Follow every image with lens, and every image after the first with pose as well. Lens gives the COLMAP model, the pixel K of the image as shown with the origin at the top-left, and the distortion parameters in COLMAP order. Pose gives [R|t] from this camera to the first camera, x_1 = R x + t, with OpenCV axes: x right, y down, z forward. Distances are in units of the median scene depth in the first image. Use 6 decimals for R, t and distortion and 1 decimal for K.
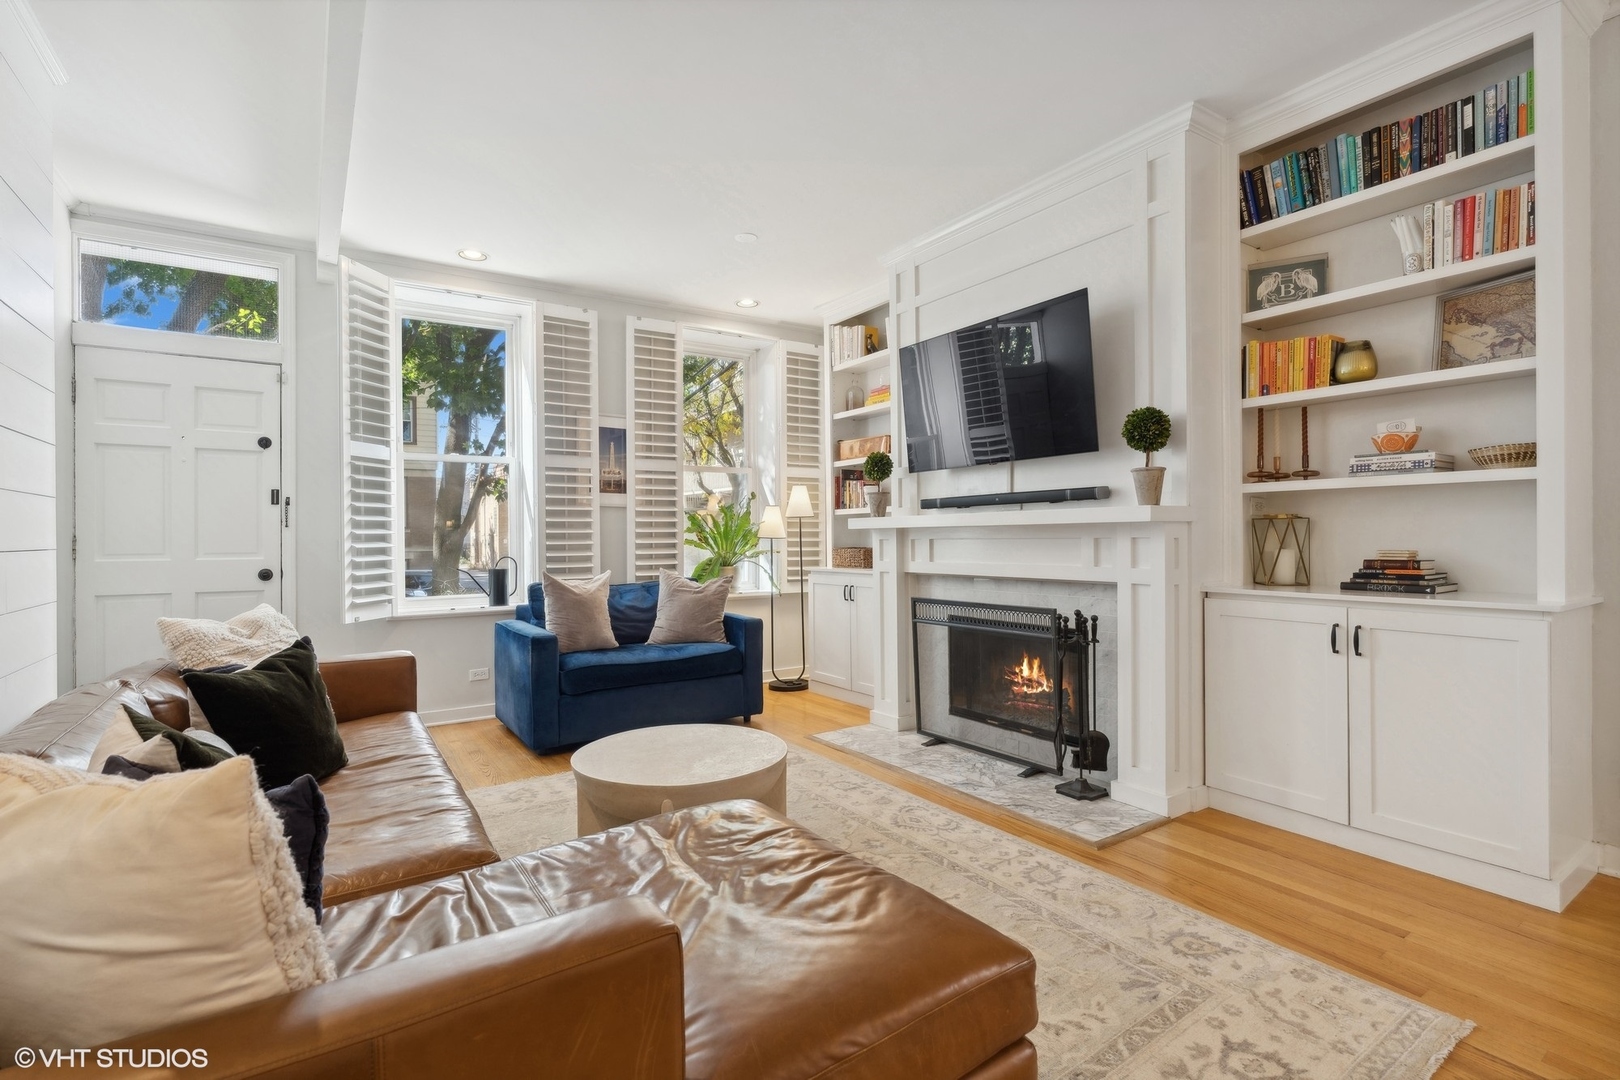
lens RADIAL K [[759.9, 0, 803.0], [0, 759.9, 532.0], [0, 0, 1]] dist [-0.001131, -0.000226]
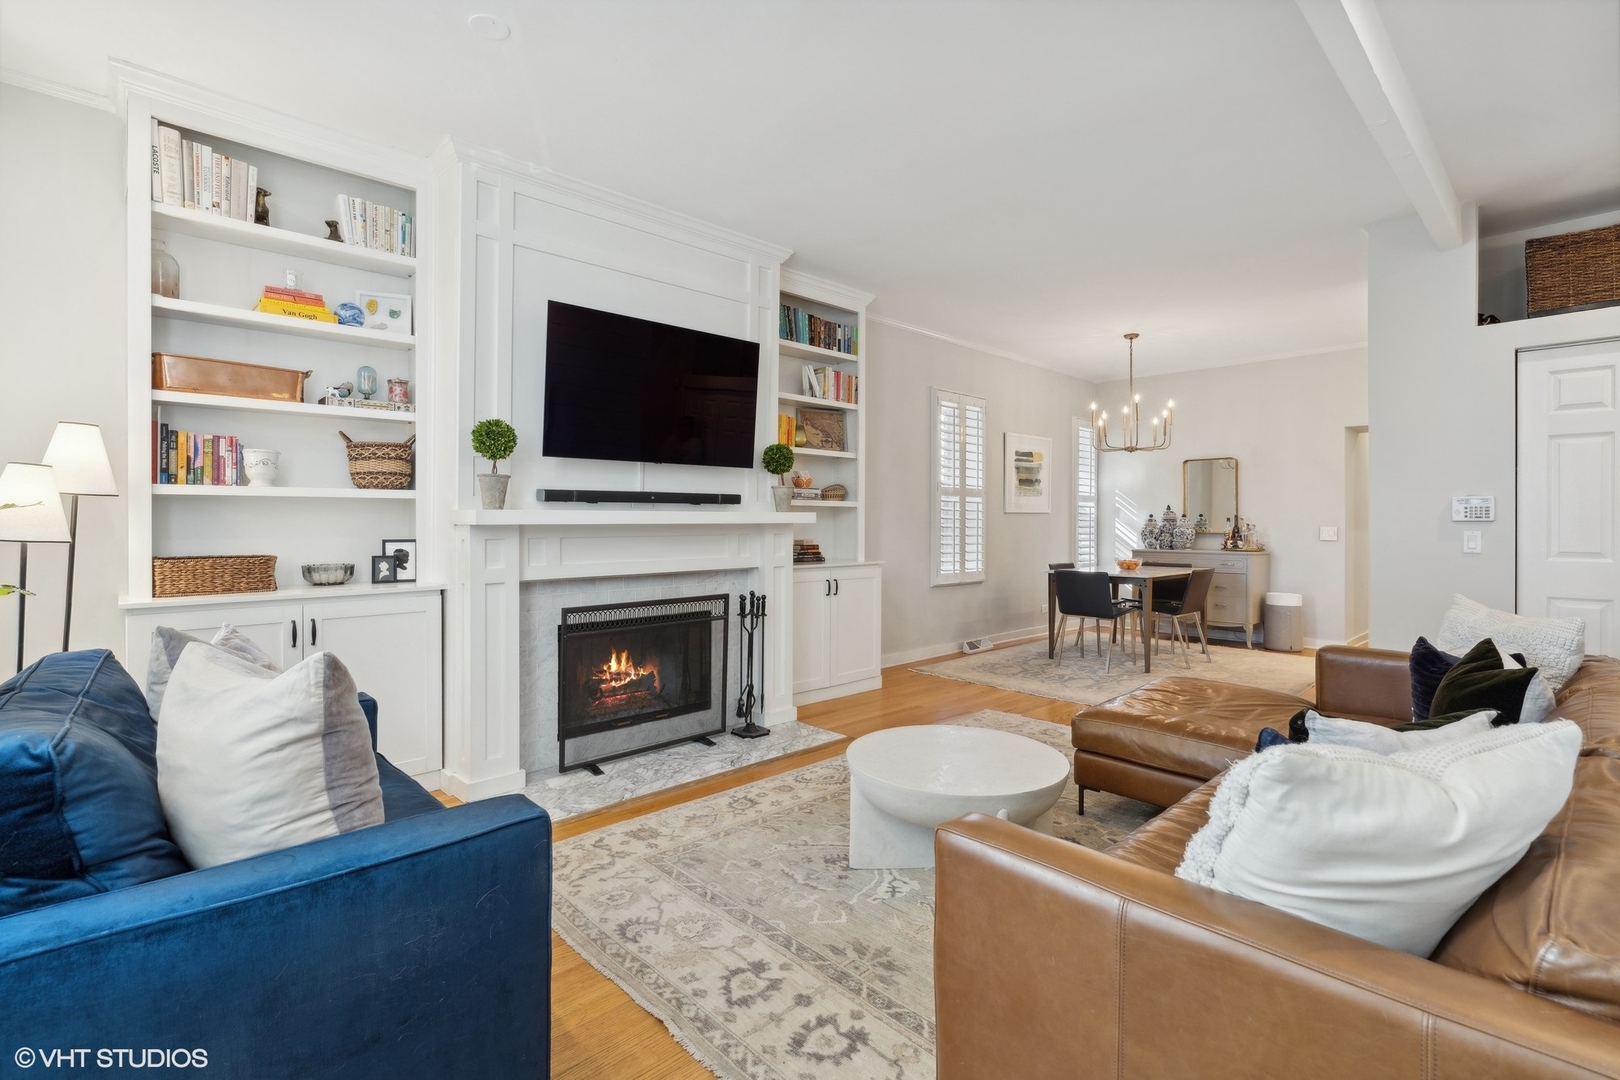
lens RADIAL K [[741.8, 0, 804.7], [0, 741.8, 524.4], [0, 0, 1]] dist [-0.002131, -0.000065]
pose [[-0.172006, 0.004456, 0.985086, -0.679207], [-0.005732, 0.999968, -0.005524, -0.002545], [-0.985079, -0.006596, -0.171975, 0.863291]]
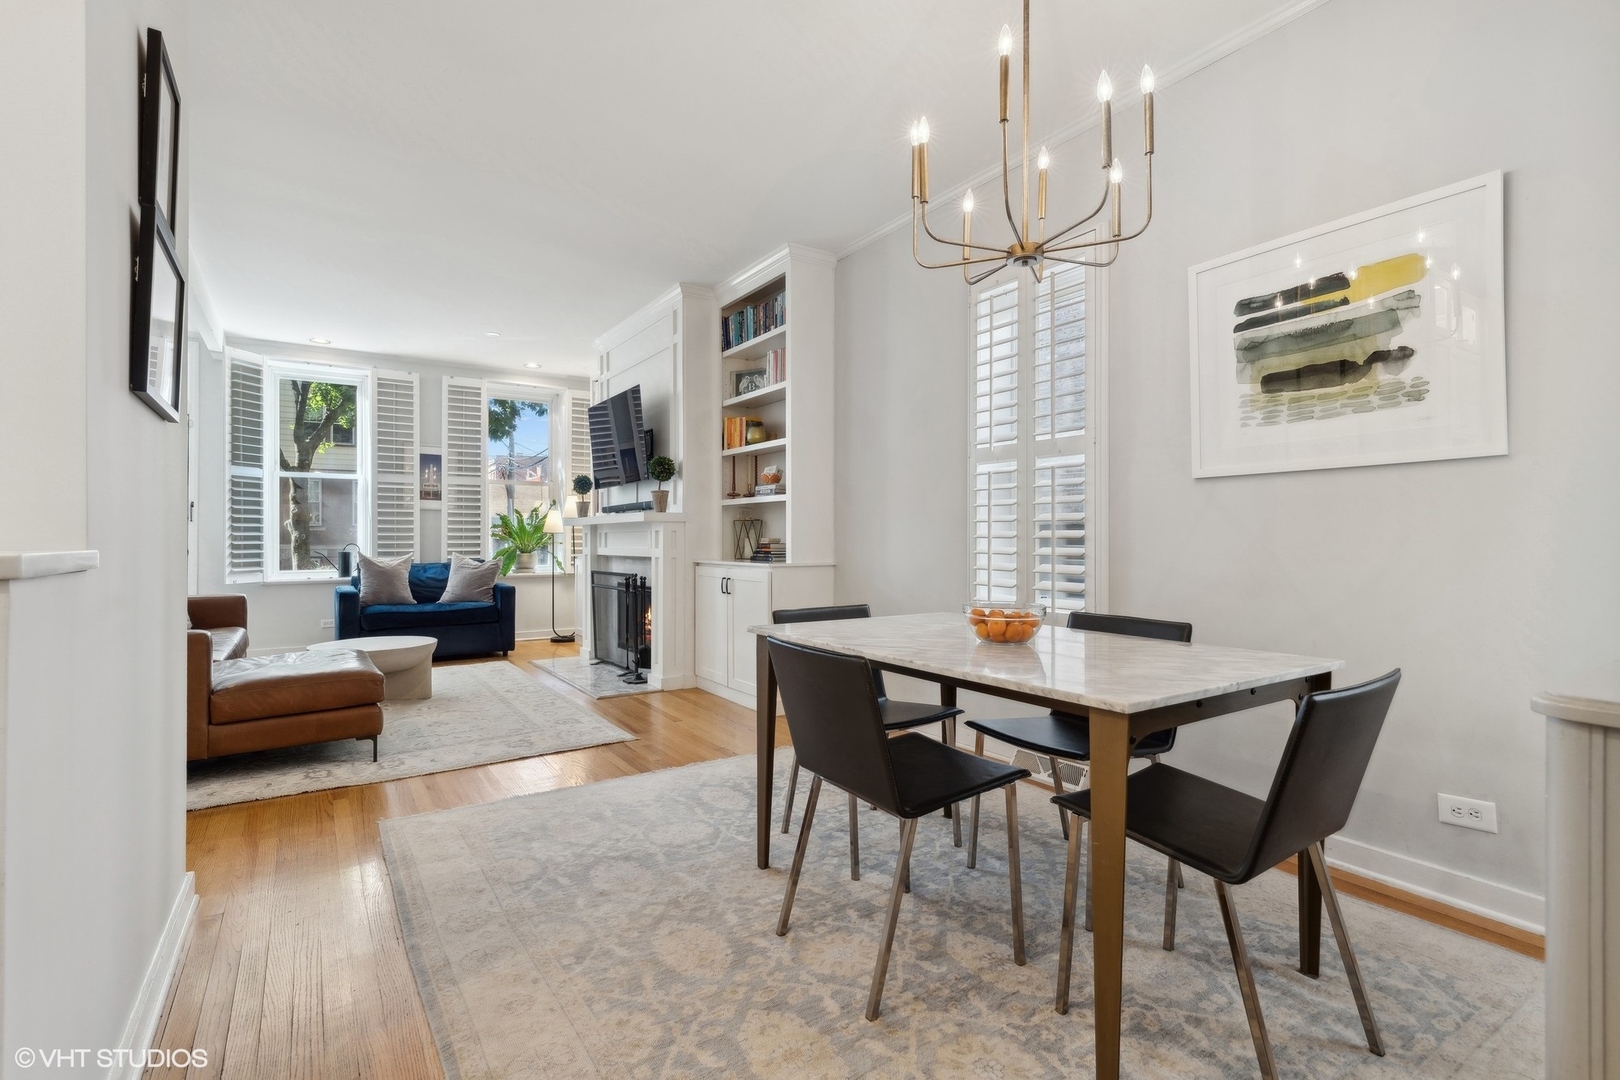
lens RADIAL K [[756.4, 0, 801.6], [0, 756.4, 535.2], [0, 0, 1]] dist [-0.004184, -0.000201]
pose [[0.999963, 0.008241, -0.002412, 0.566609], [-0.008238, 0.999965, 0.001139, 0.009317], [0.002422, -0.001119, 0.999996, -0.527940]]
